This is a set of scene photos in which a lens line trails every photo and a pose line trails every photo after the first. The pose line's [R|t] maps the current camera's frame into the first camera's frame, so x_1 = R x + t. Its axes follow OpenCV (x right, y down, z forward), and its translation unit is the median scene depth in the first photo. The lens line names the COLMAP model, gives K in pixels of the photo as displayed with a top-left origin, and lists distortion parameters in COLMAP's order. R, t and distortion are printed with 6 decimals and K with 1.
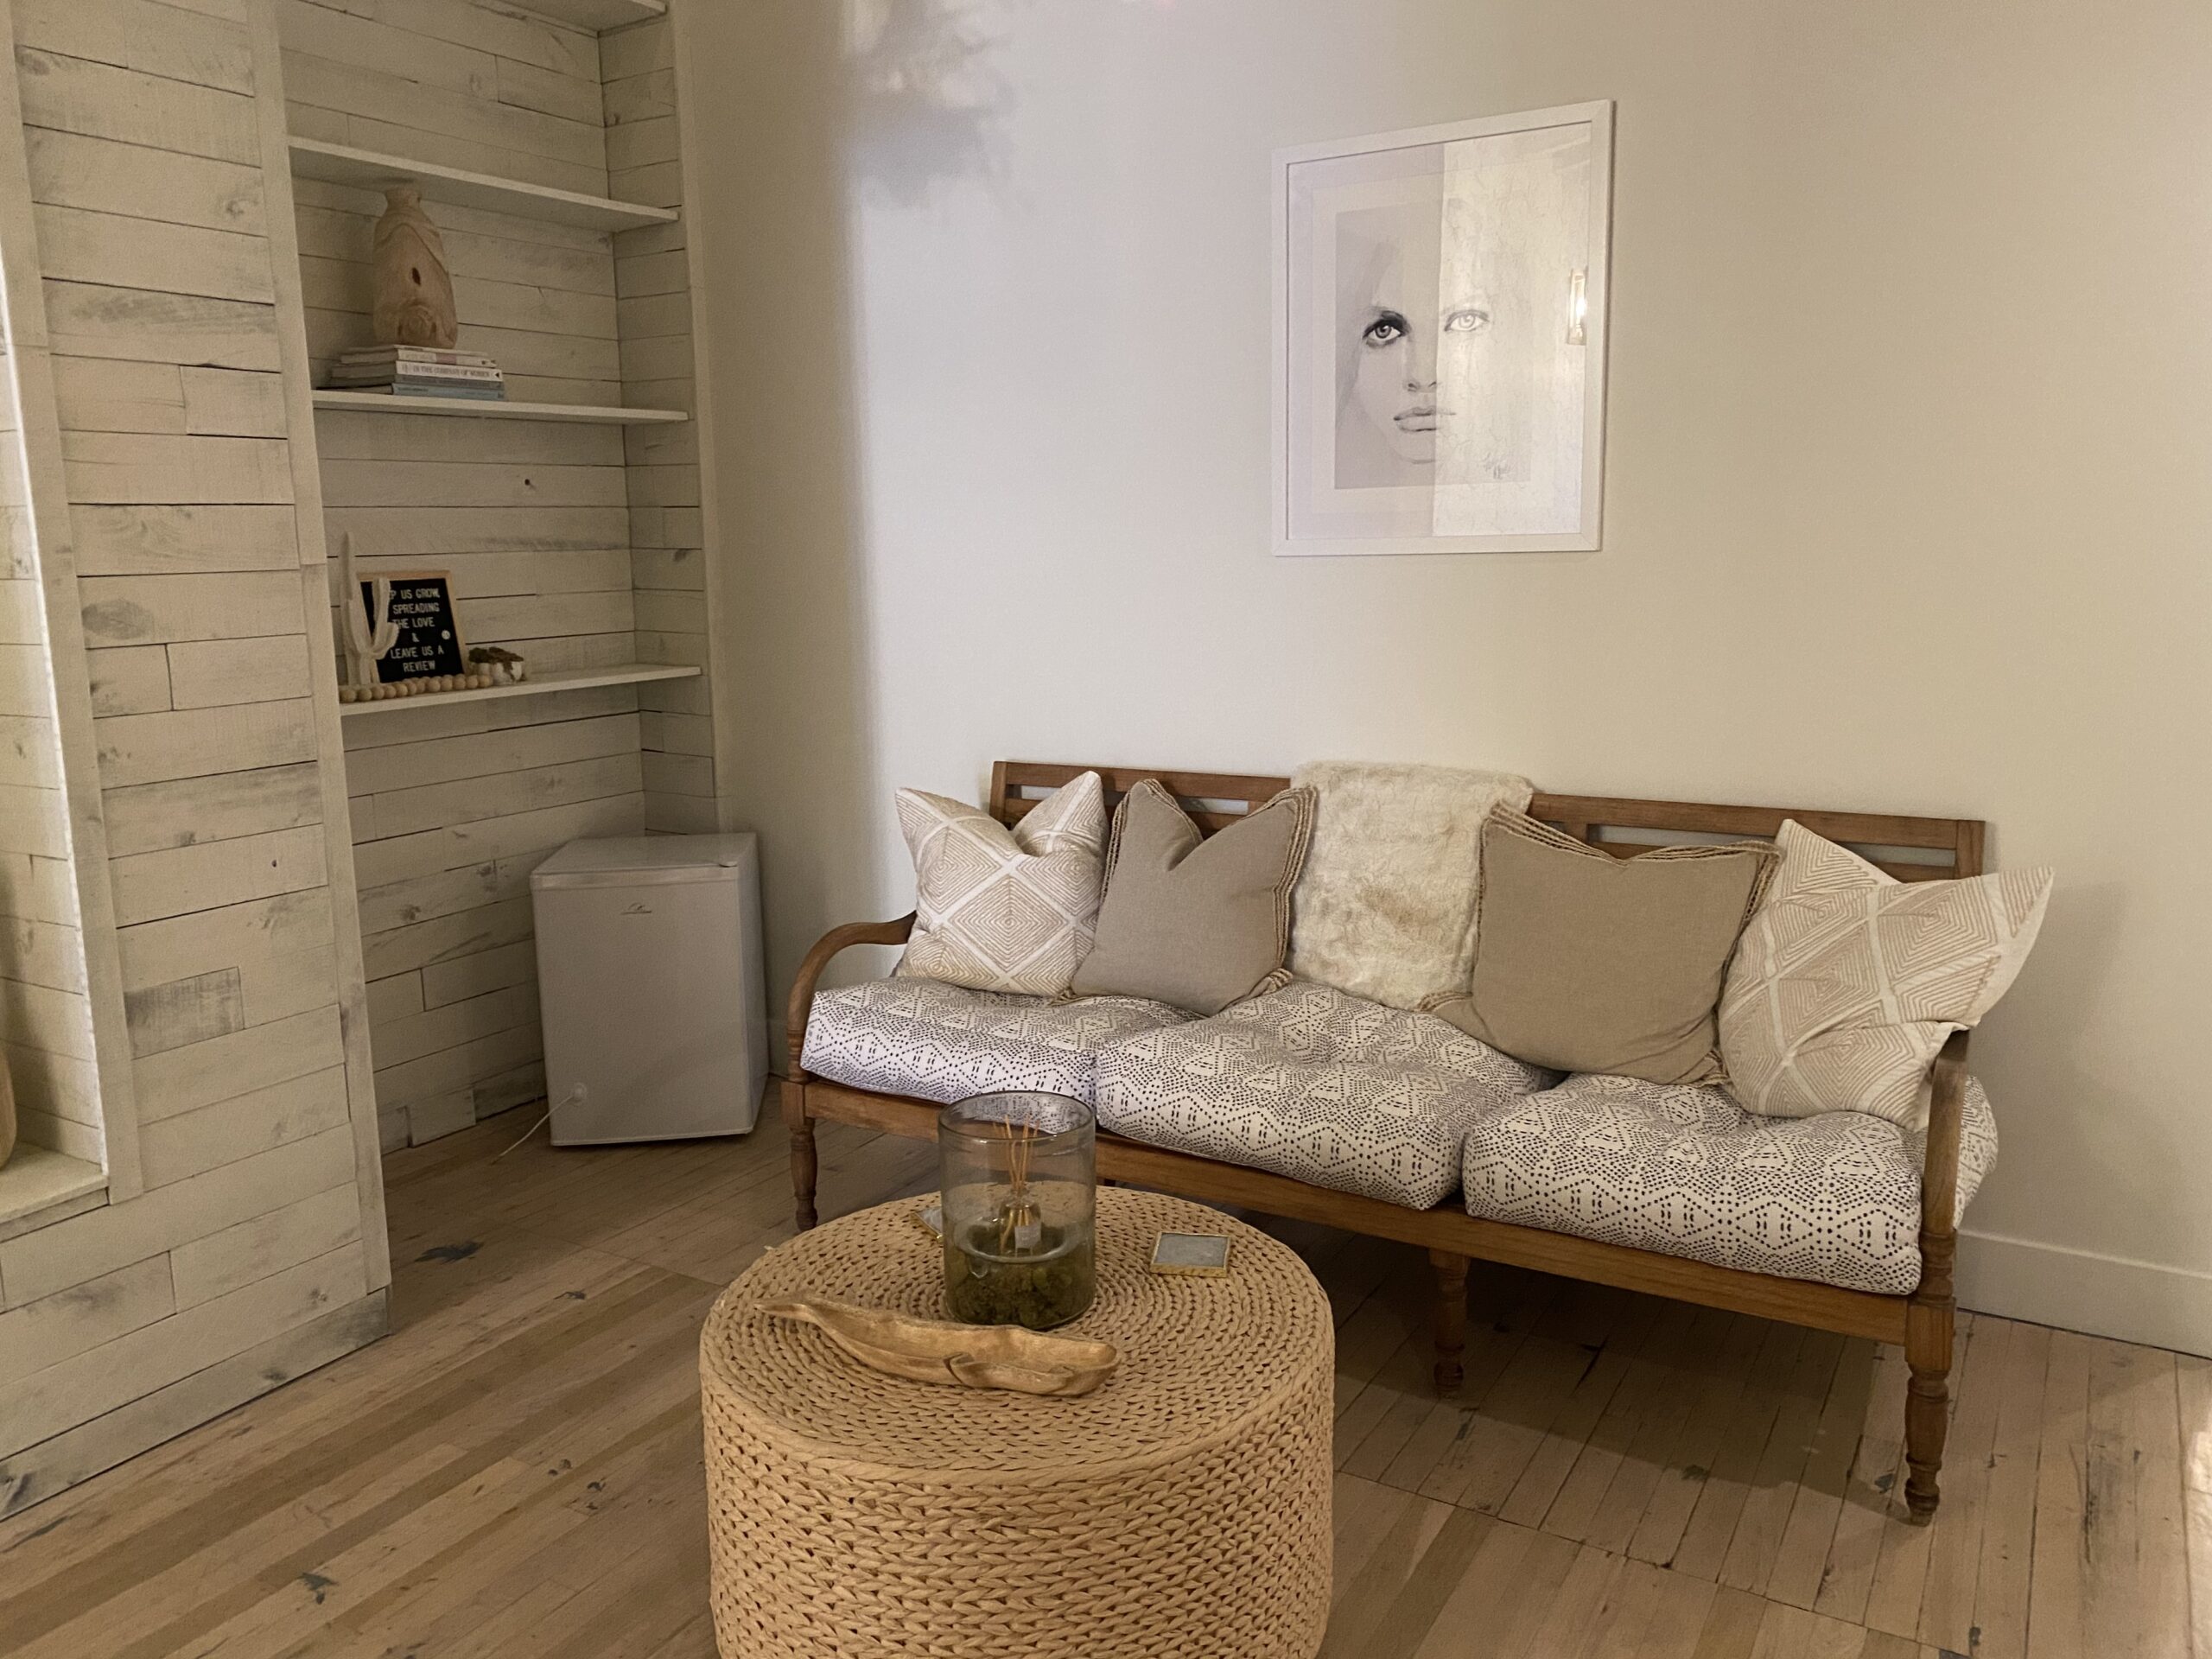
lens RADIAL K [[1706.9, 0, 1100.8], [0, 1706.9, 804.9], [0, 0, 1]] dist [0.038962, -0.017537]
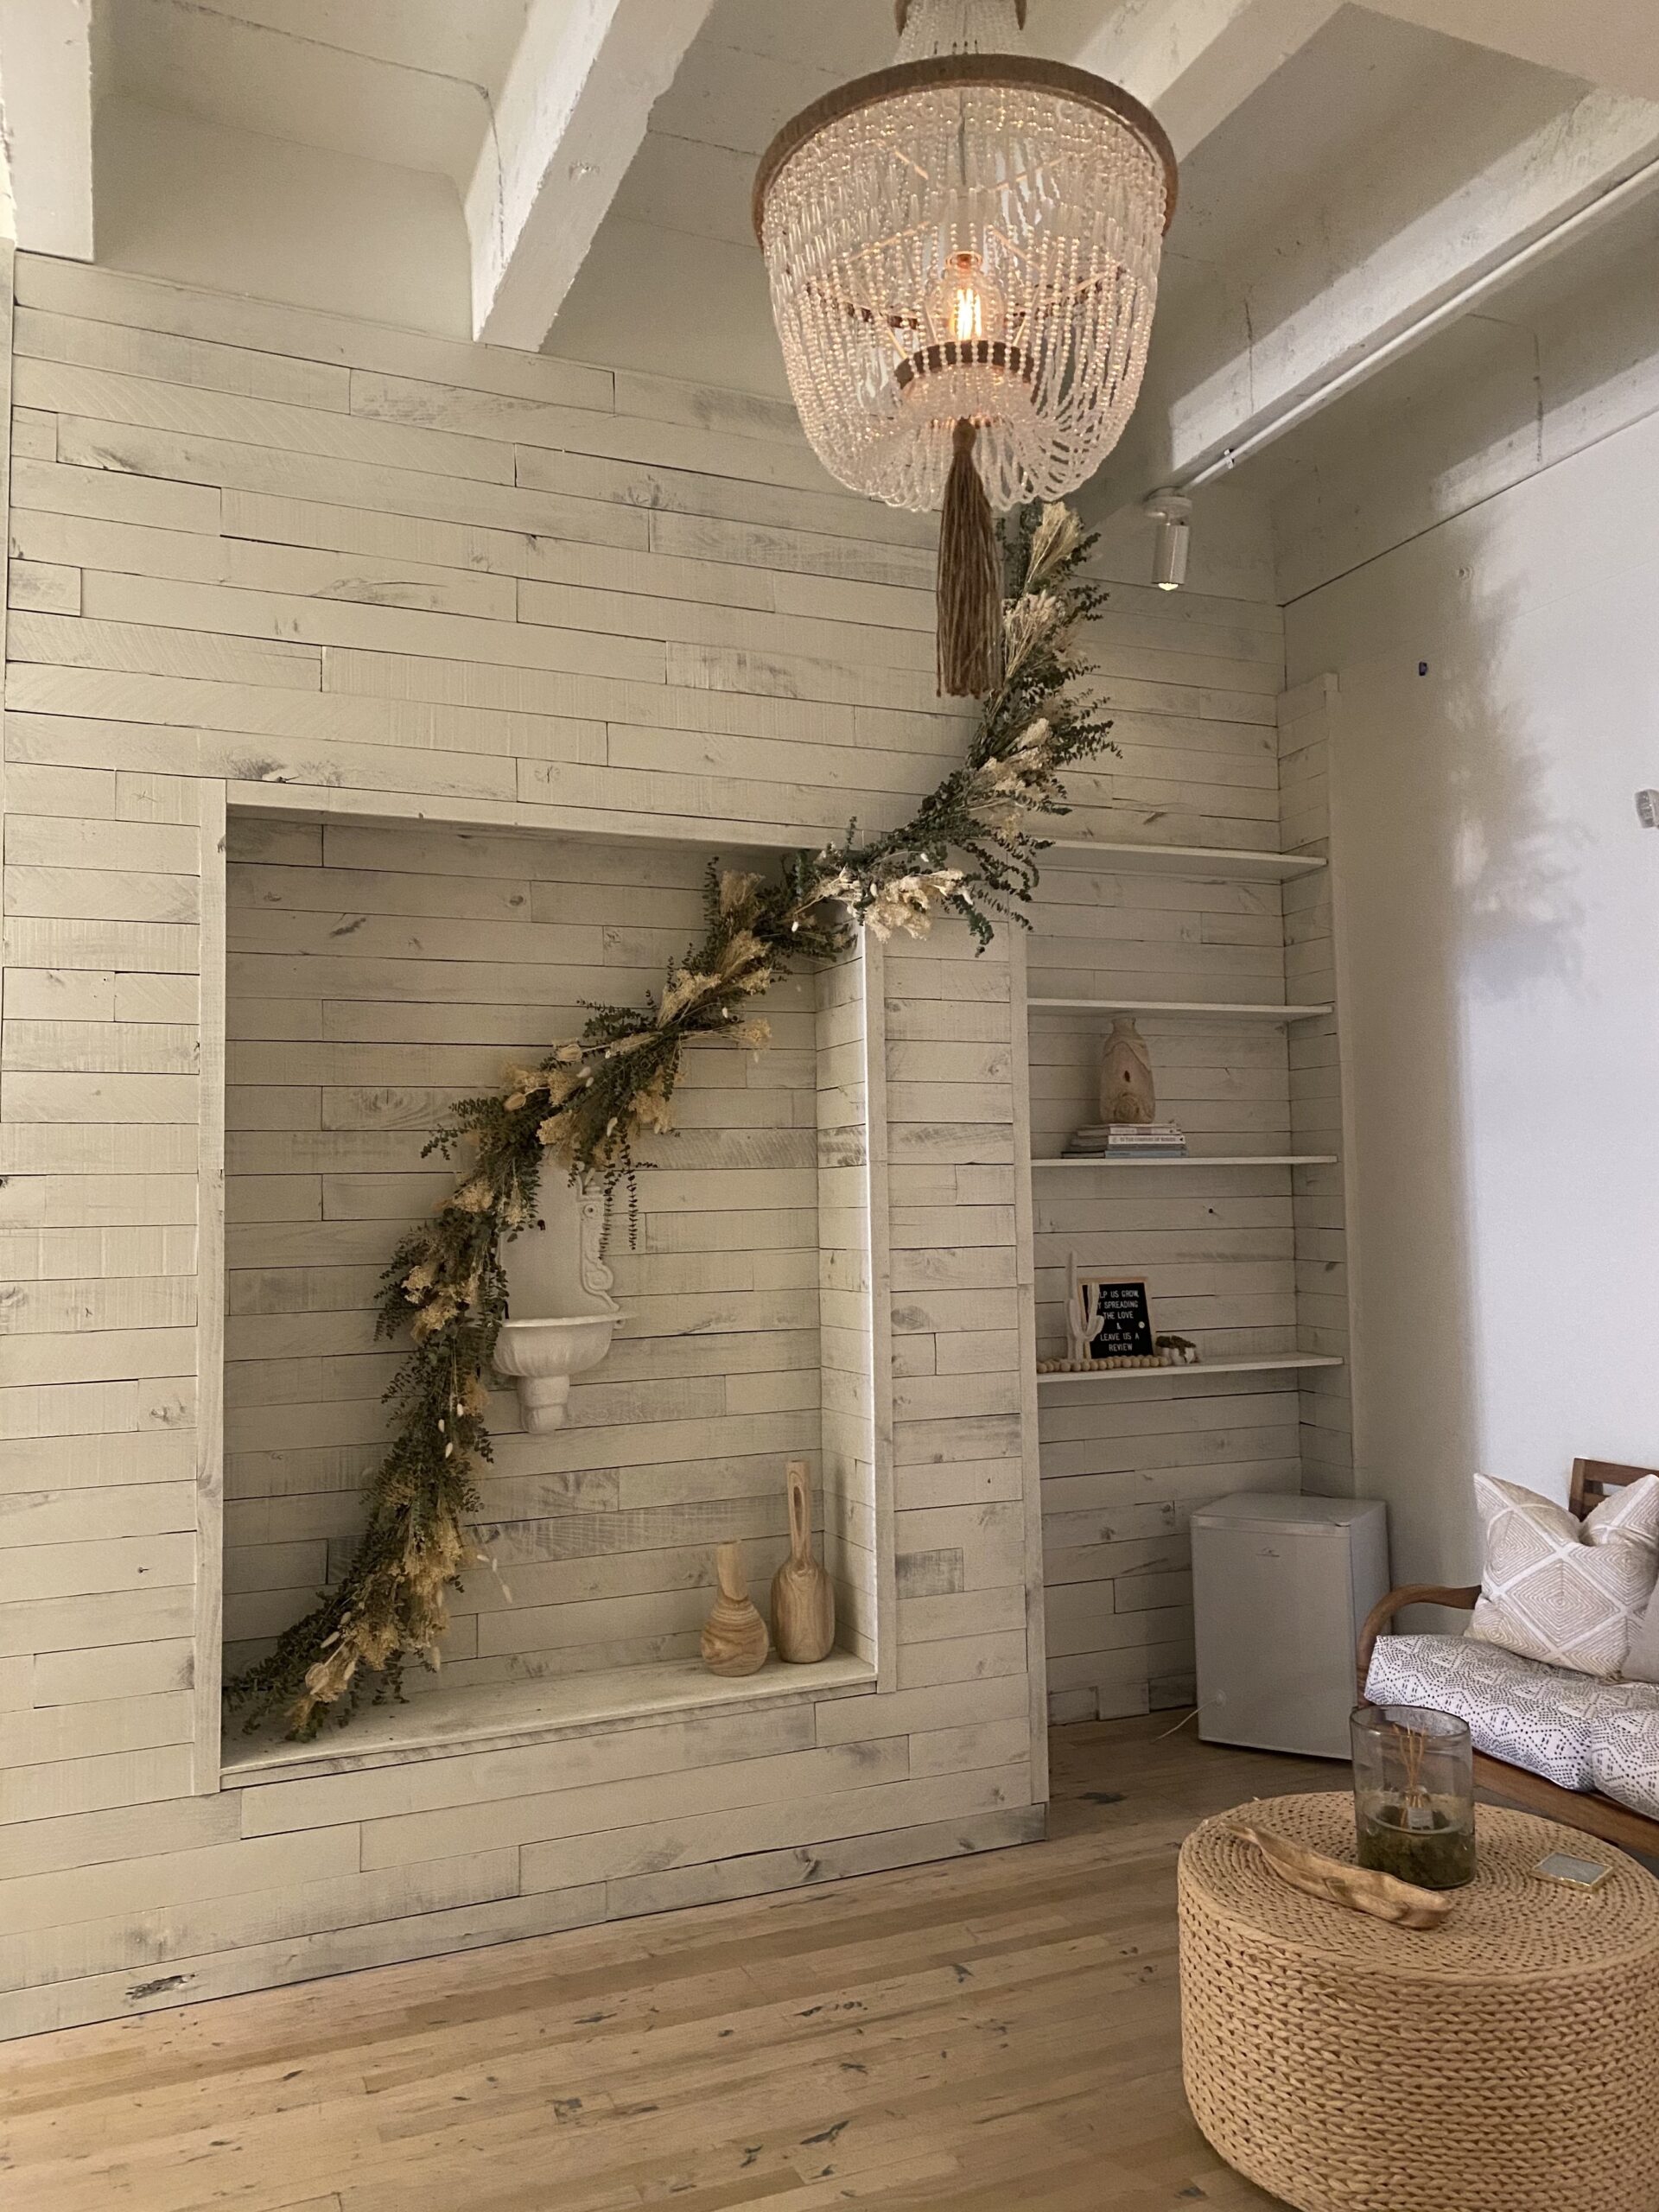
lens RADIAL K [[1688.5, 0, 829.5], [0, 1688.5, 1106.0], [0, 0, 1]] dist [0.009639, 0.006955]
pose [[0.813911, -0.027052, -0.580359, 0.228554], [-0.095636, 0.979051, -0.179759, -0.006694], [0.573064, 0.201811, 0.794273, -0.268641]]
